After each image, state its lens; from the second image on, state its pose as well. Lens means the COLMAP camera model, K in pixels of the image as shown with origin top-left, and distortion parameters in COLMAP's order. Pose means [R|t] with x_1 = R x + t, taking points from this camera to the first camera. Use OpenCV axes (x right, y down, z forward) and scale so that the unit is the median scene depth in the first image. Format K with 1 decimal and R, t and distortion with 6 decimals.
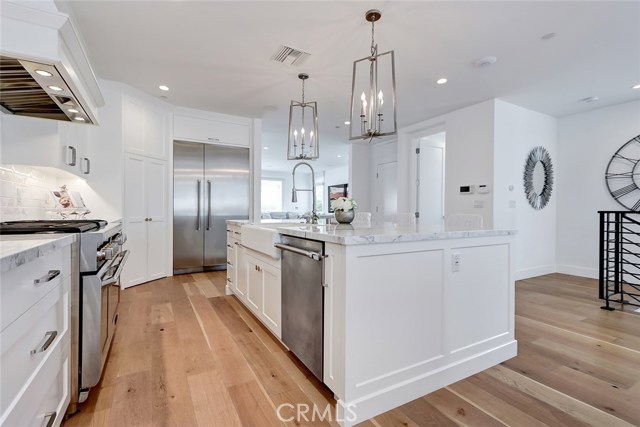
lens RADIAL K [[295.0, 0, 320.0], [0, 295.0, 213.5], [0, 0, 1]] dist [0.018432, -0.000028]
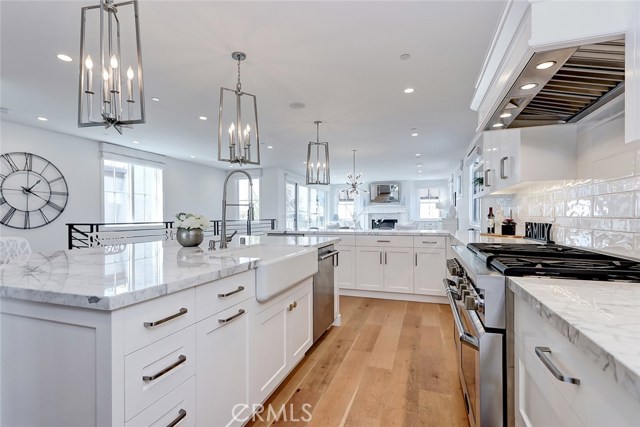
lens RADIAL K [[295.0, 0, 320.0], [0, 295.0, 213.5], [0, 0, 1]] dist [0.018432, -0.000028]
pose [[-0.648127, 0.007235, 0.761498, -1.043711], [0.015936, 0.999865, 0.004063, -0.068067], [-0.761366, 0.014769, -0.648154, 1.773694]]
